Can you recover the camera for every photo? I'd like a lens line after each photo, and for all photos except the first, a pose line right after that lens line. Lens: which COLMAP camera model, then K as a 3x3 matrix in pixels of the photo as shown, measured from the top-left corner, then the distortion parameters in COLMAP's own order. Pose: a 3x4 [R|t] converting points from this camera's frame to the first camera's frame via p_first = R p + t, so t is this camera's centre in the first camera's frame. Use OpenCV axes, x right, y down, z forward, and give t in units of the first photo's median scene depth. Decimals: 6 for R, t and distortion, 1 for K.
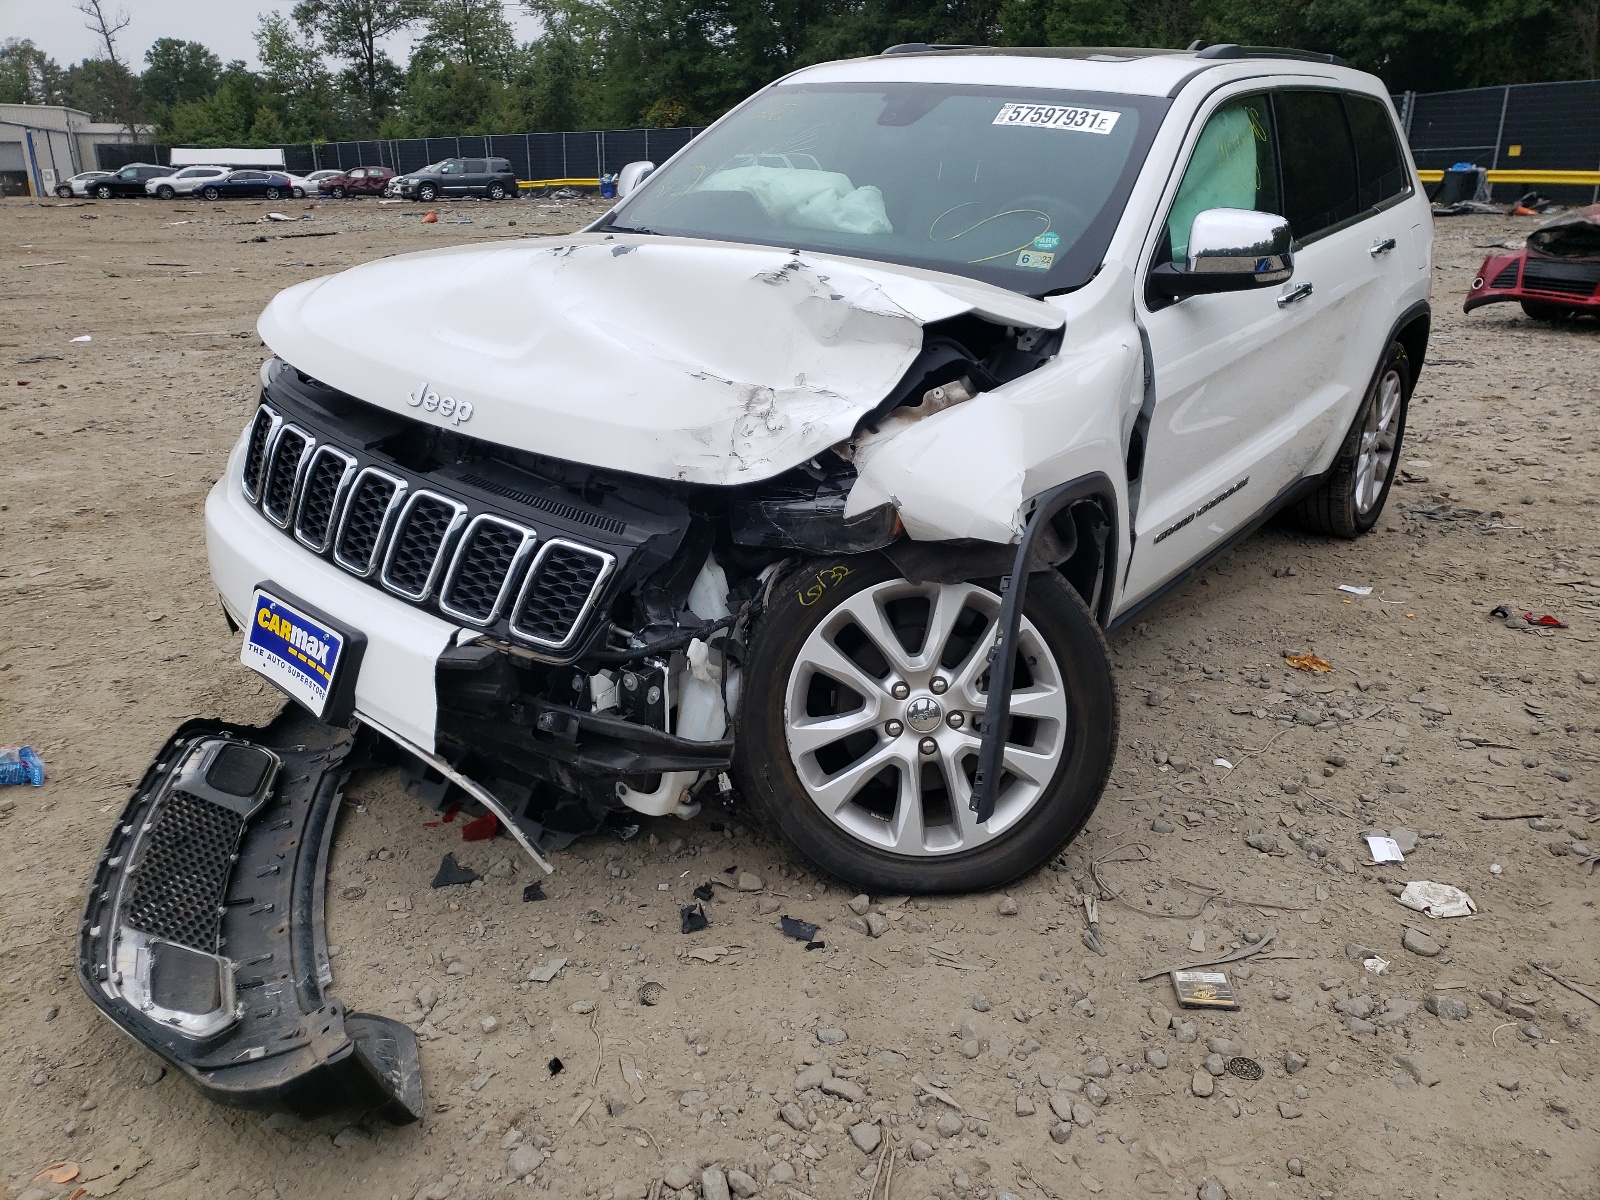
lens RADIAL K [[1313.0, 0, 800.0], [0, 1313.0, 600.0], [0, 0, 1]] dist [0.000580, 0.036559]
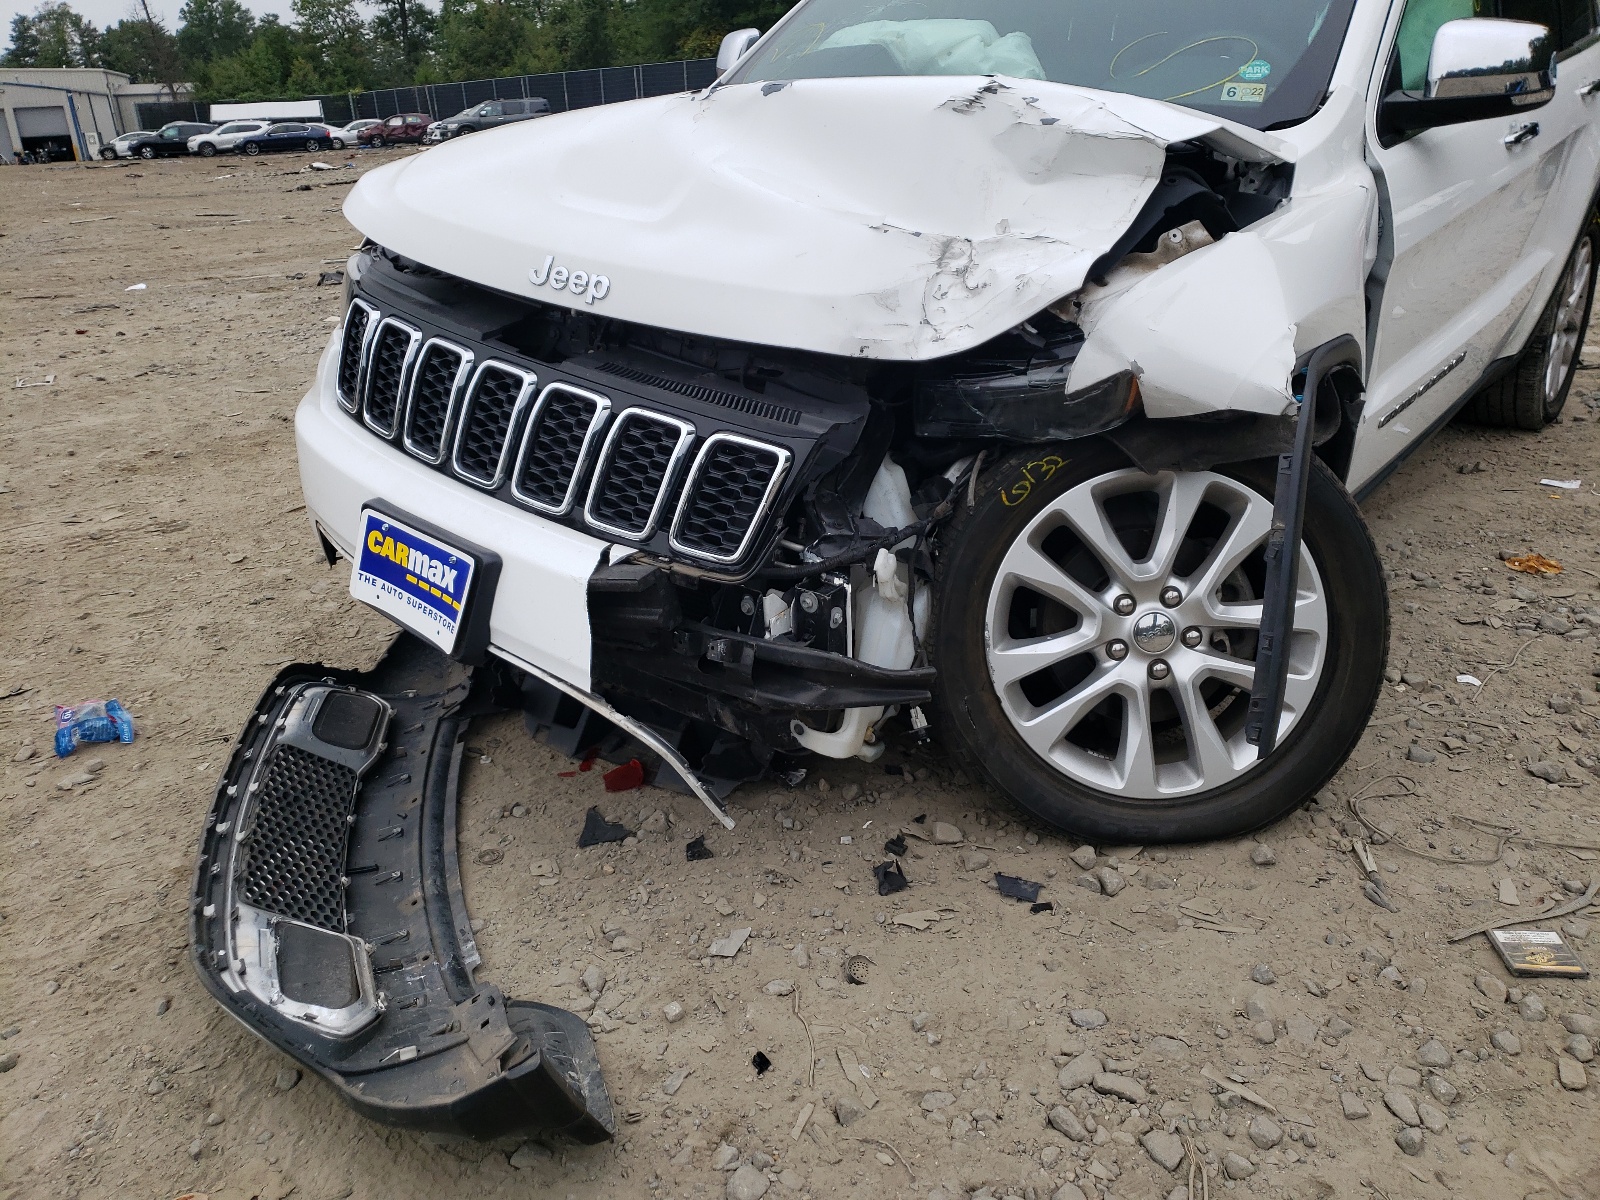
lens RADIAL K [[1313.0, 0, 800.0], [0, 1313.0, 600.0], [0, 0, 1]] dist [0.000580, 0.036559]
pose [[0.998657, -0.032001, -0.040750, -0.097272], [0.033876, 0.998359, 0.046170, 0.021139], [0.039206, -0.047488, 0.998102, 0.153334]]
